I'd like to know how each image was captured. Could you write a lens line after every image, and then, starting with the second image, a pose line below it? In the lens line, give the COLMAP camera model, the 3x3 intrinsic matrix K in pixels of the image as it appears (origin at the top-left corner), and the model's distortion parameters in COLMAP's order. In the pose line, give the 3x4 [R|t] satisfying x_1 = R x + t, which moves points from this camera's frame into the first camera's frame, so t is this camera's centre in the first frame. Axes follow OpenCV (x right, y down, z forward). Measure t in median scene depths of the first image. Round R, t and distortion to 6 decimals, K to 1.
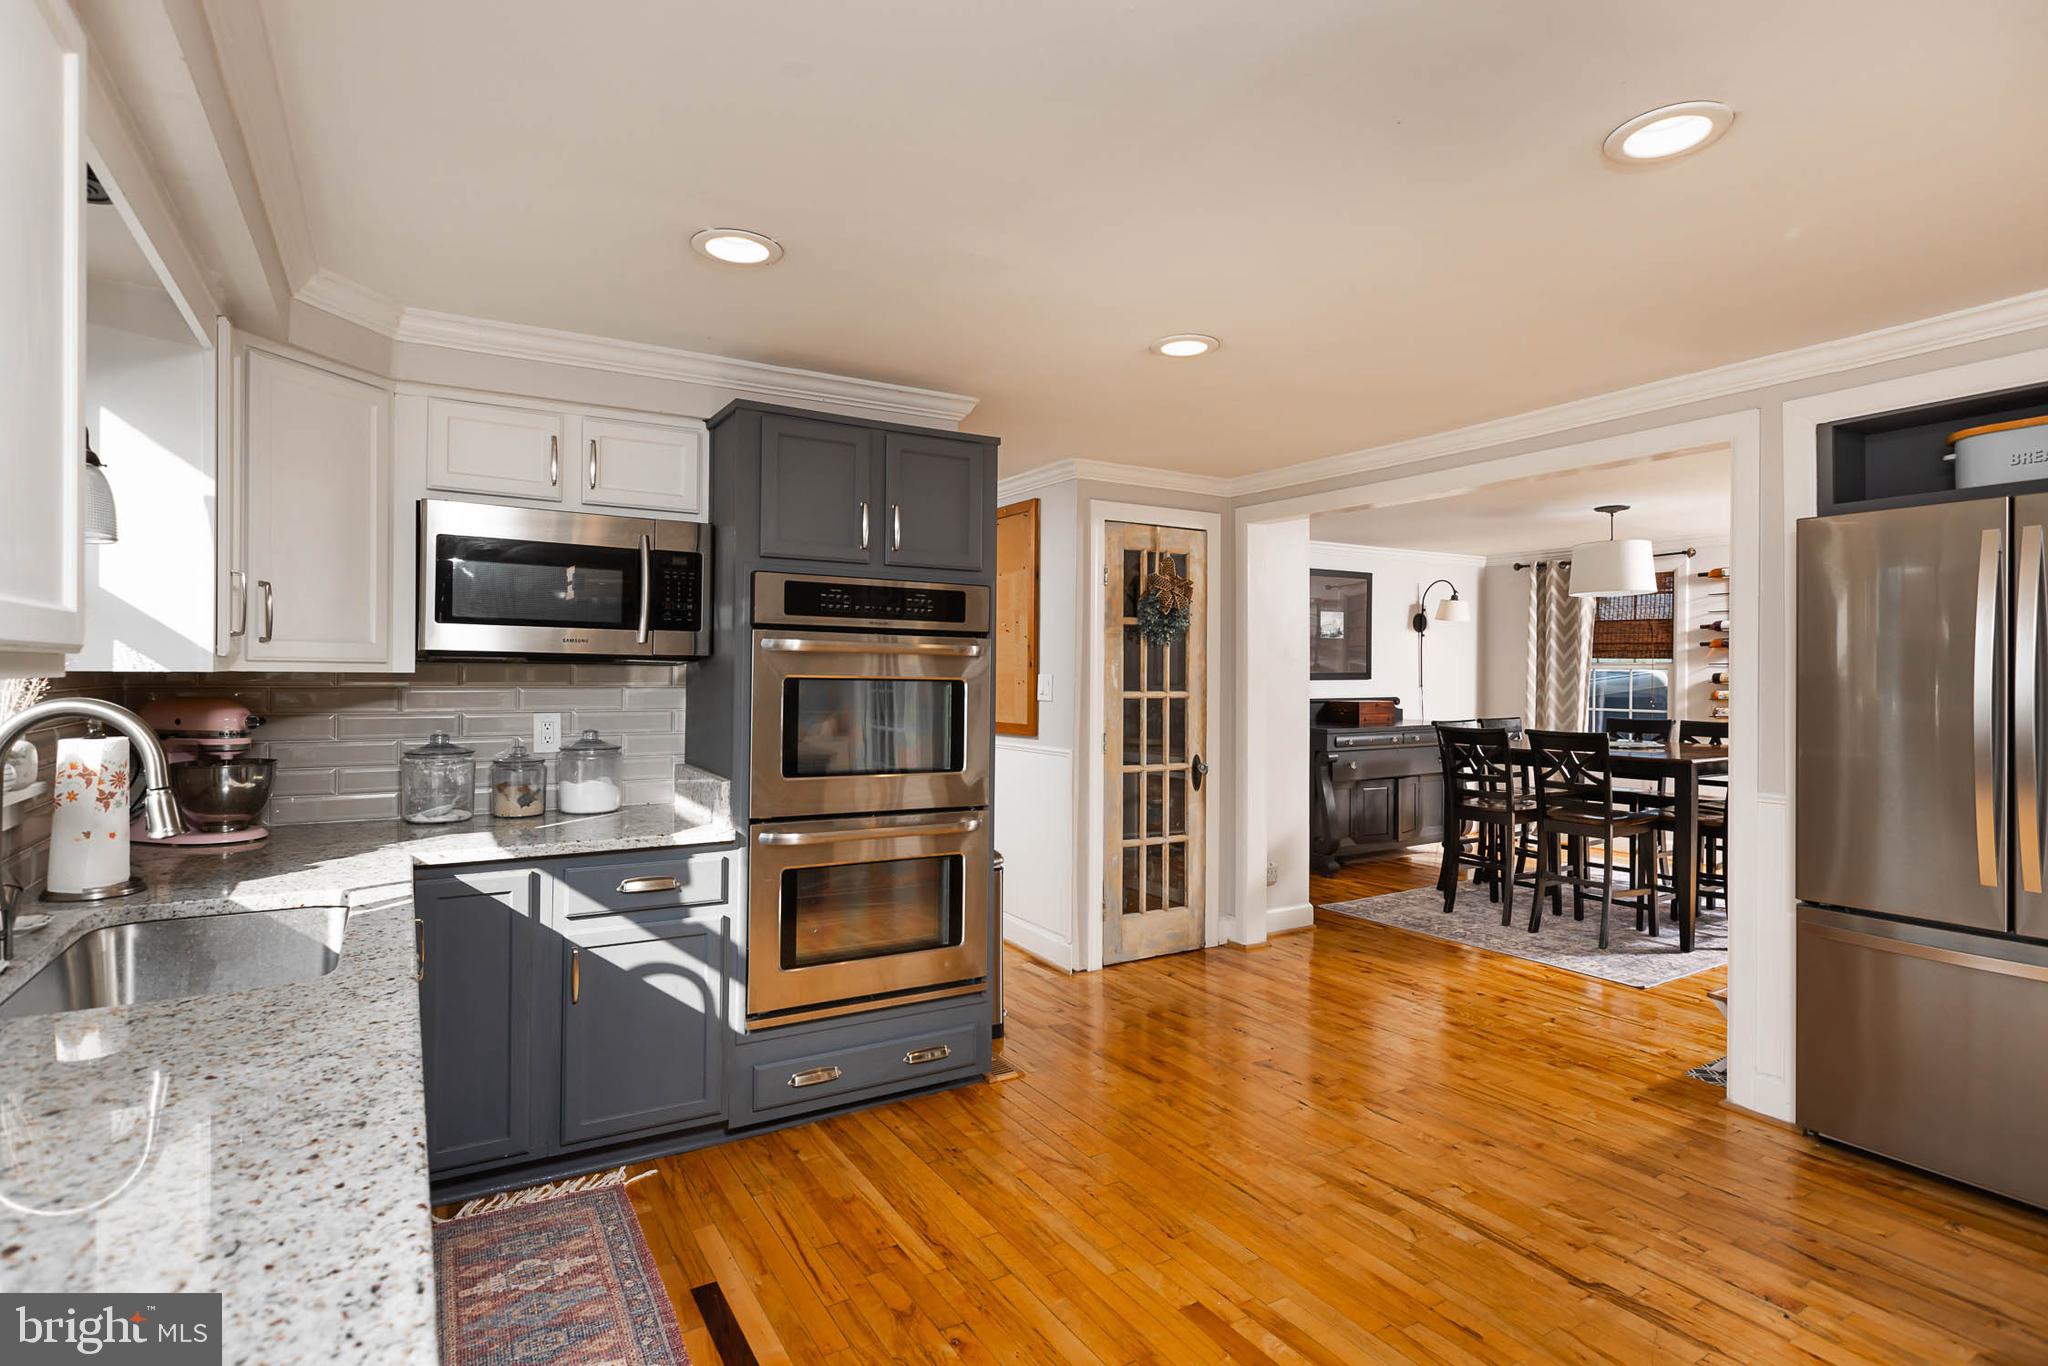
lens RADIAL K [[1023.7, 0, 1022.9], [0, 1023.7, 676.5], [0, 0, 1]] dist [-0.001209, 0.000126]
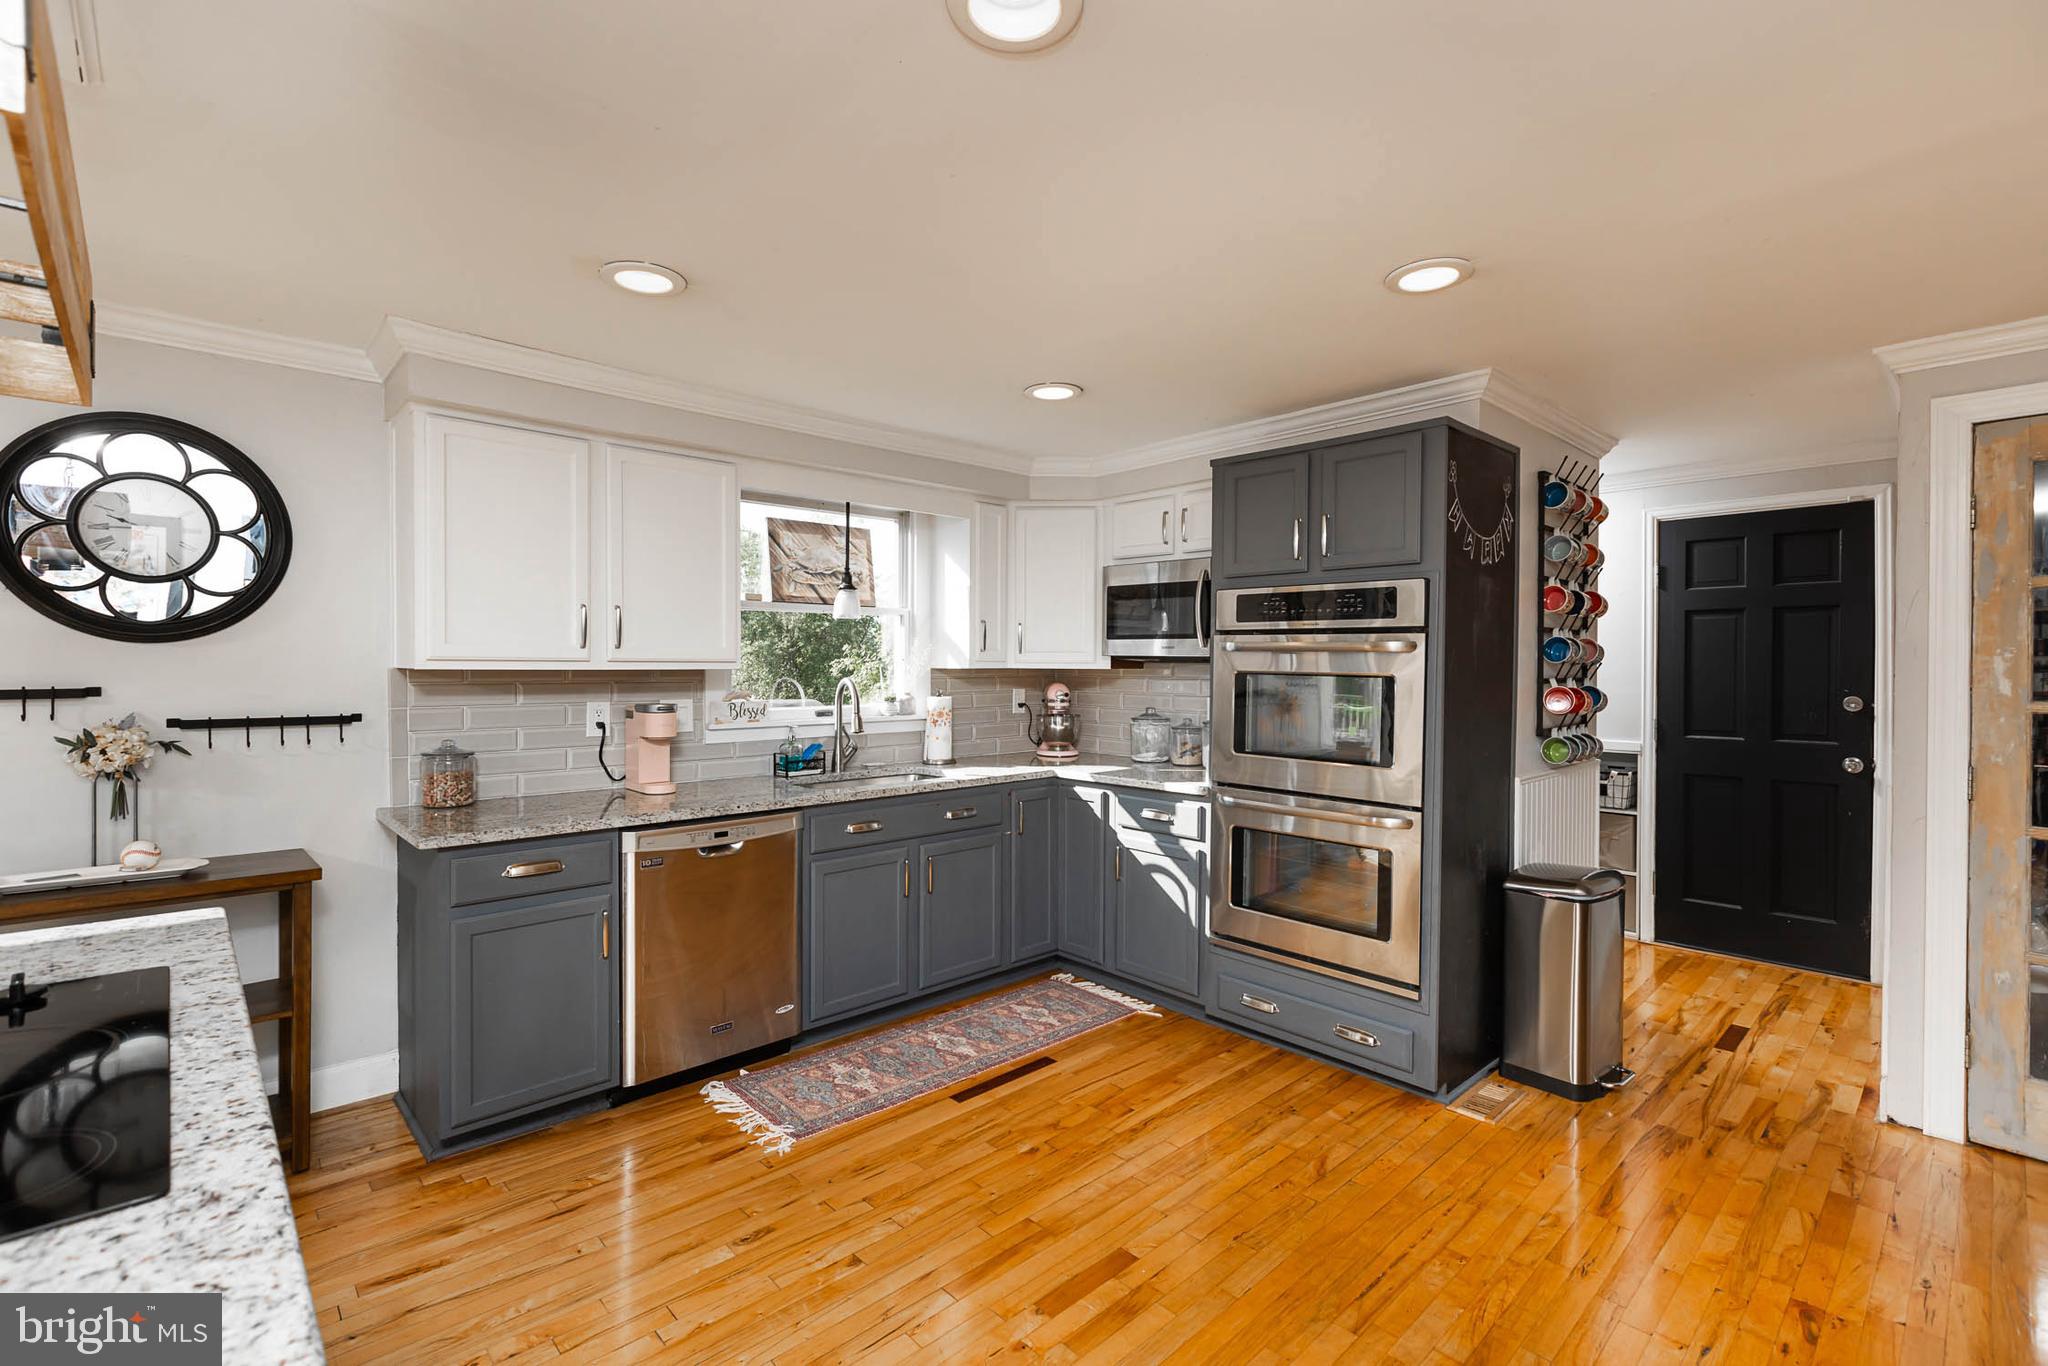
lens RADIAL K [[909.7, 0, 1022.4], [0, 909.7, 676.2], [0, 0, 1]] dist [0.002197, 0.000304]
pose [[0.206406, 0.006656, -0.978444, 0.852431], [-0.004750, 0.999972, 0.005801, 0.000162], [0.978455, 0.003451, 0.206432, 0.545503]]
